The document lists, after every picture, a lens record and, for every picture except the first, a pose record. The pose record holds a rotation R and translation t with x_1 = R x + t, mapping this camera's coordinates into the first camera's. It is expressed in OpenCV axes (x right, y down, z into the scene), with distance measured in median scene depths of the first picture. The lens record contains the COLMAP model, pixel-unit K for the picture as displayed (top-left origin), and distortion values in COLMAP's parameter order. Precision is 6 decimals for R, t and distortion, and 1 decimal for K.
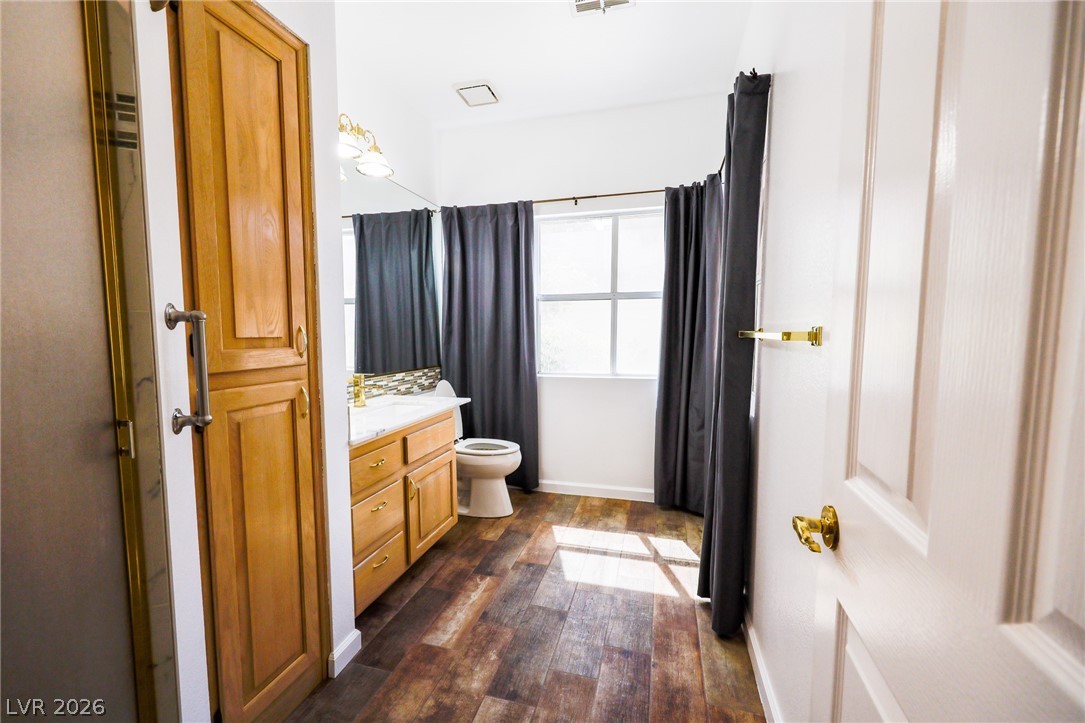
lens RADIAL K [[433.1, 0, 542.6], [0, 433.1, 366.1], [0, 0, 1]] dist [-0.000220, 0.000496]
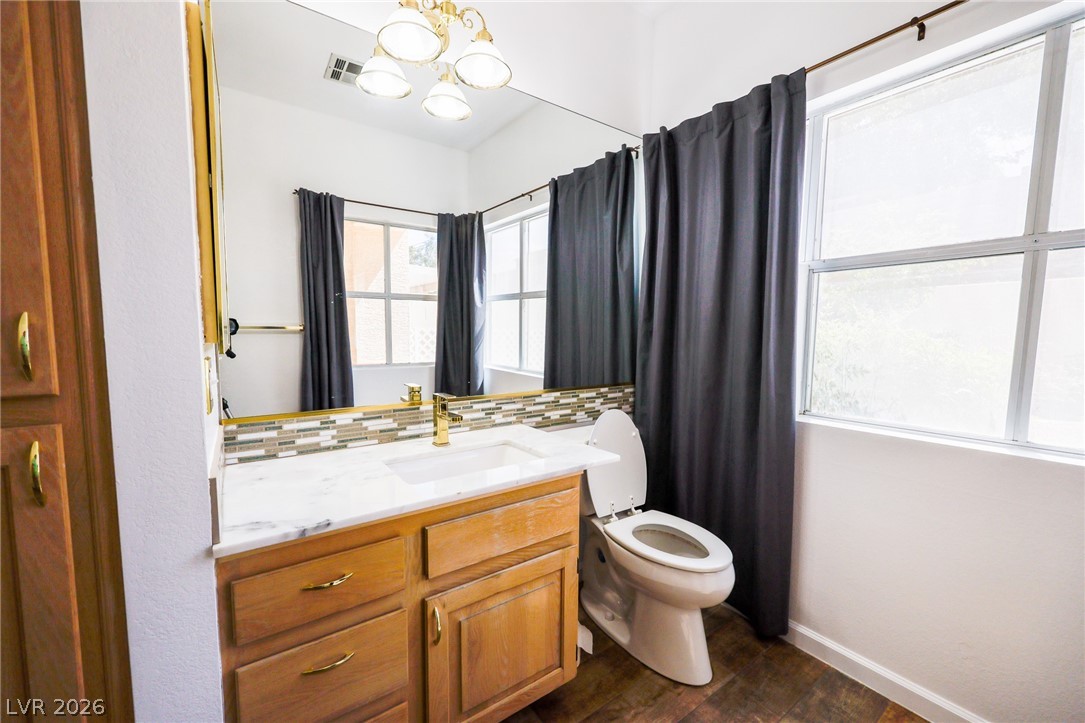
lens RADIAL K [[433.1, 0, 542.6], [0, 433.1, 366.1], [0, 0, 1]] dist [-0.000220, 0.000496]
pose [[0.776288, 0.059222, -0.627591, 0.075337], [-0.060880, 0.997967, 0.018868, -0.034153], [0.627432, 0.023560, 0.778315, 0.438817]]
